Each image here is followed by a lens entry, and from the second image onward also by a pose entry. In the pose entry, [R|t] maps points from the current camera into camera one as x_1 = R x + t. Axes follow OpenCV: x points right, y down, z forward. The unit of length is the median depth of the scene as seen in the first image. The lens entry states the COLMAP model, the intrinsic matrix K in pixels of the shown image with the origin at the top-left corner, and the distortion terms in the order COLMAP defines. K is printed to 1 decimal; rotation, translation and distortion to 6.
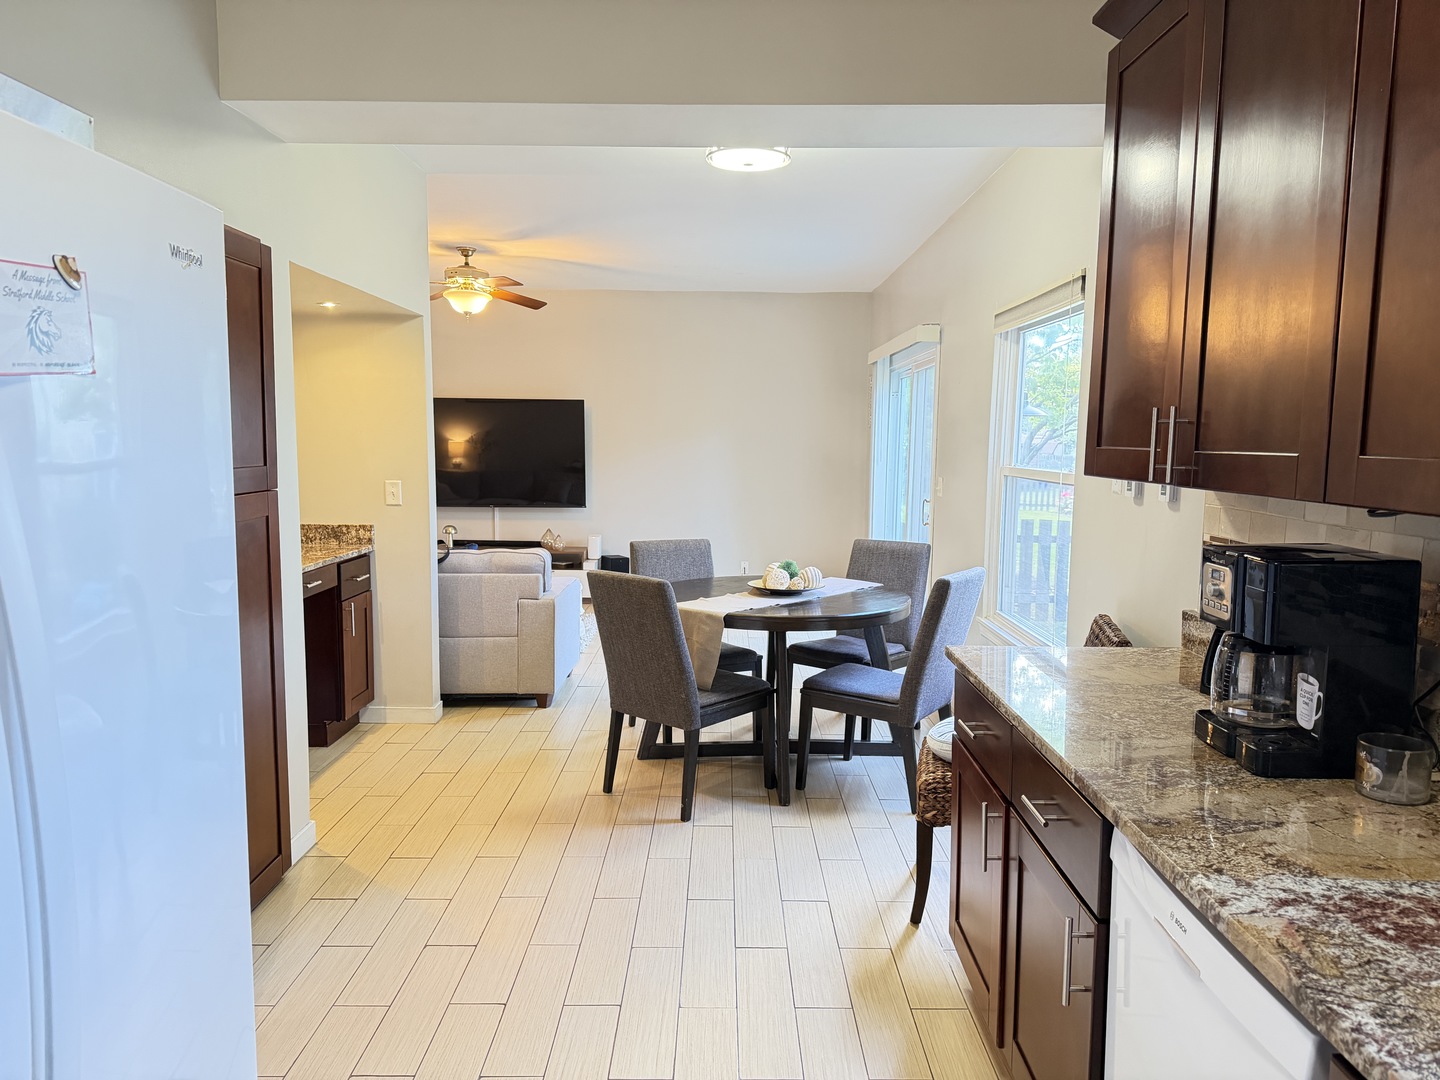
lens RADIAL K [[1002.7, 0, 720.0], [0, 1002.7, 540.0], [0, 0, 1]] dist [0.002082, 0.000195]
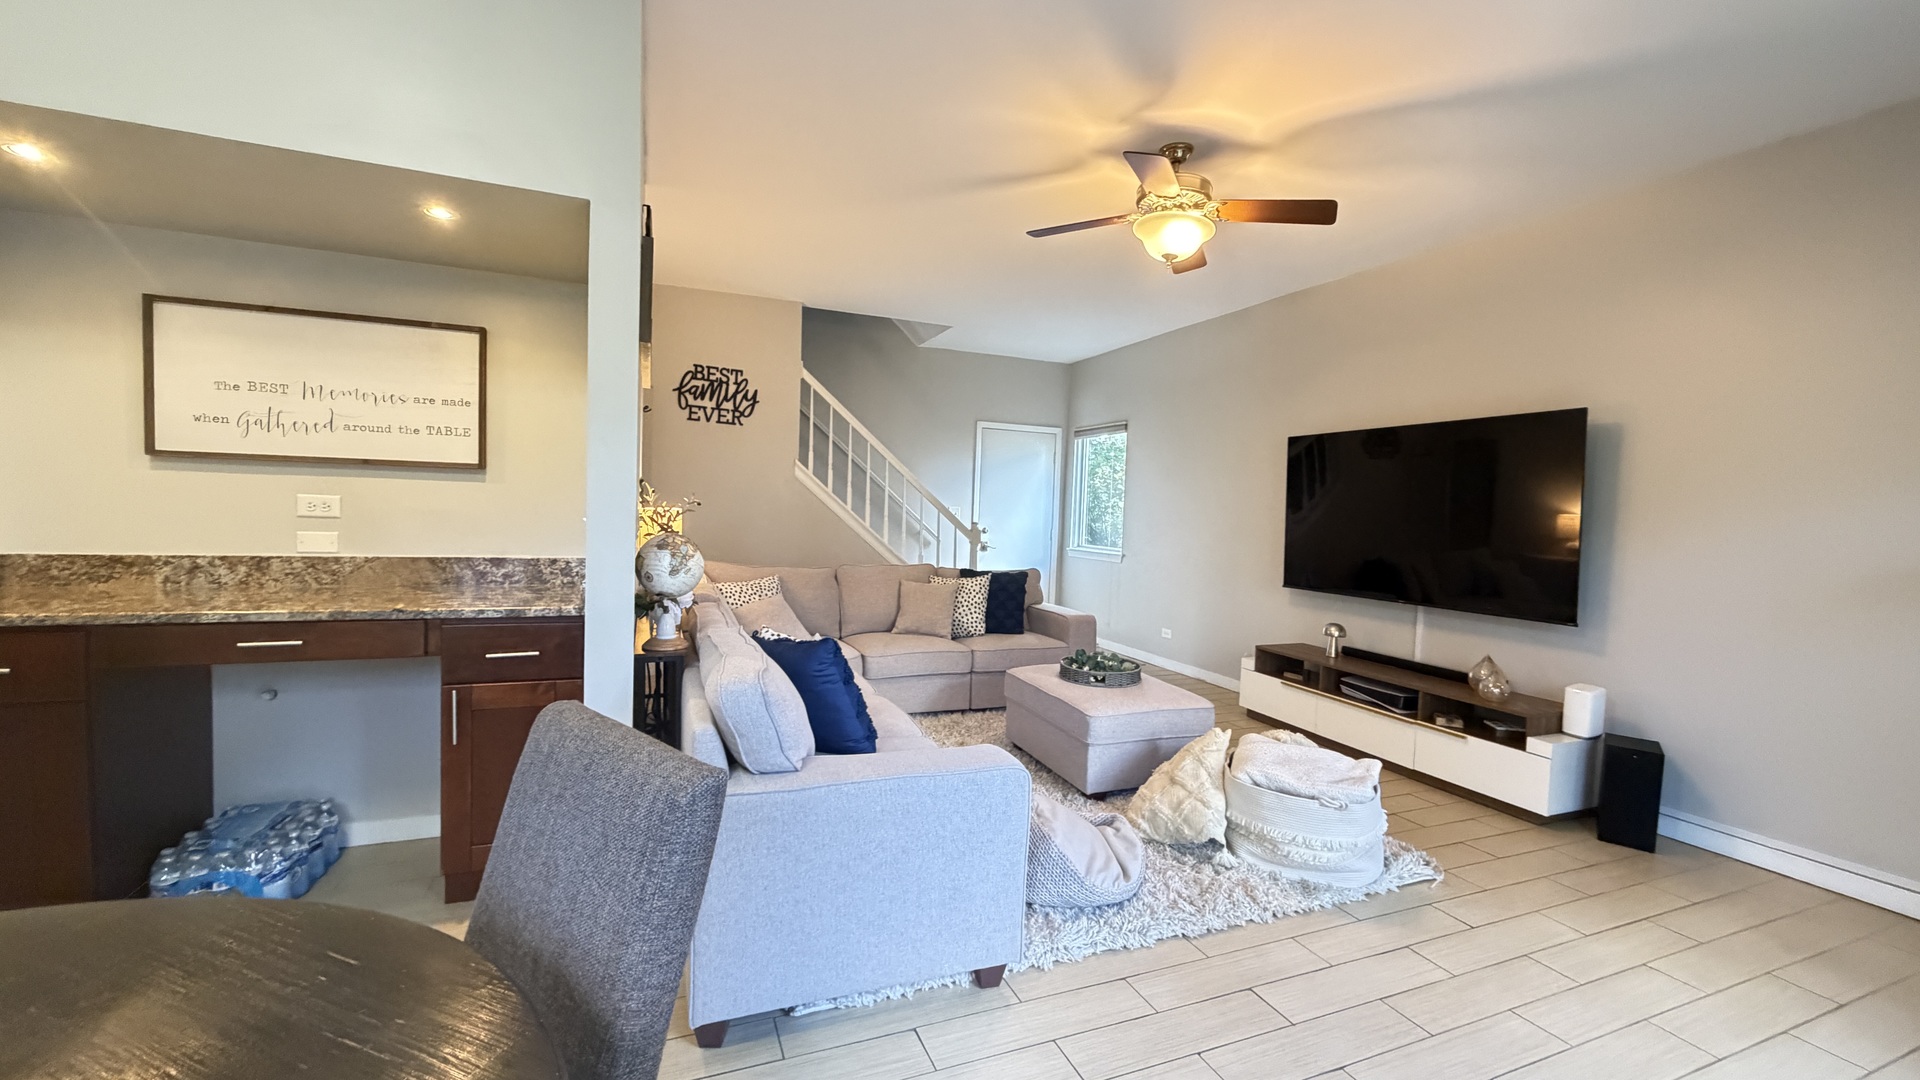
lens RADIAL K [[770.5, 0, 960.0], [0, 770.5, 540.0], [0, 0, 1]] dist [0.000024, -0.000027]
pose [[0.375350, 0.042229, -0.925921, 0.099630], [-0.126212, 0.991986, -0.005921, -0.034784], [0.918250, 0.119085, 0.377672, 0.584421]]
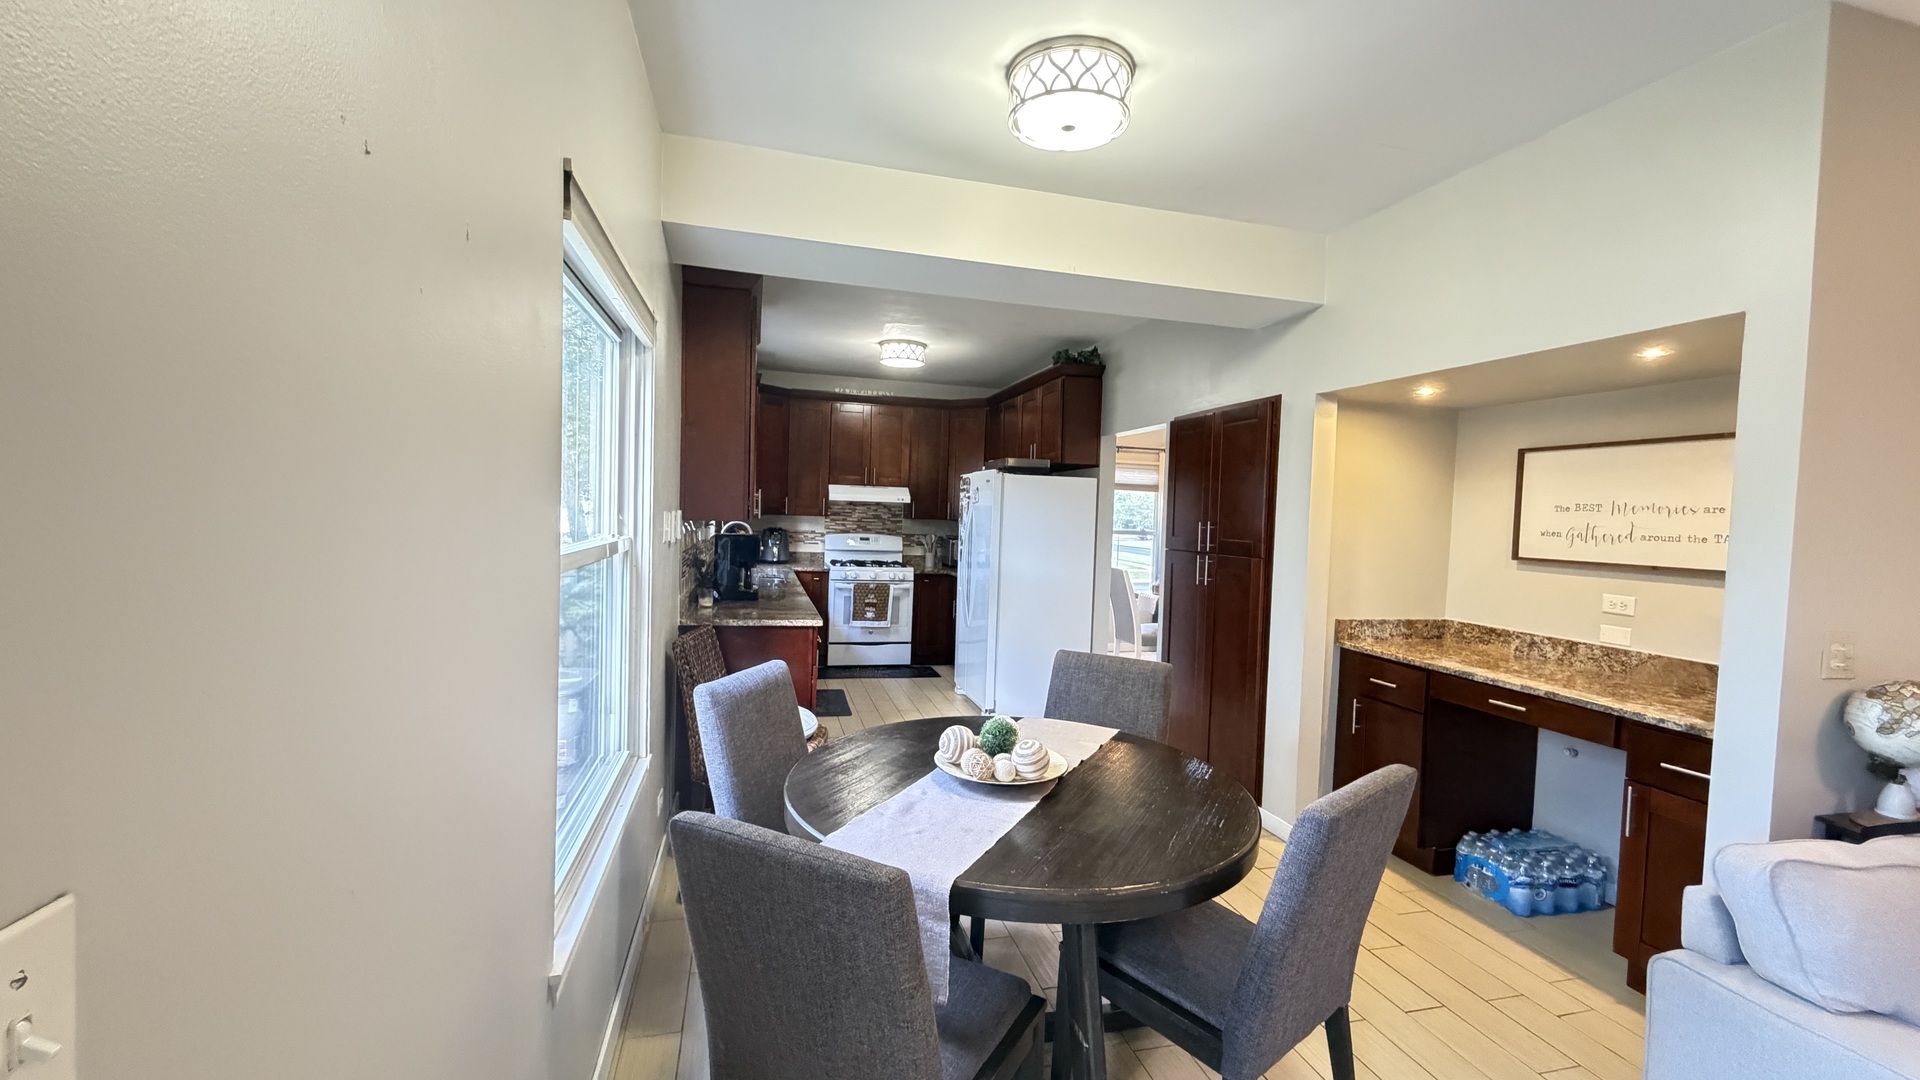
lens RADIAL K [[770.5, 0, 960.0], [0, 770.5, 540.0], [0, 0, 1]] dist [0.000024, -0.000027]
pose [[-0.964370, -0.035762, -0.262131, 0.130594], [-0.073316, 0.988141, 0.134917, -0.138137], [0.254197, 0.149328, -0.955555, 0.958849]]
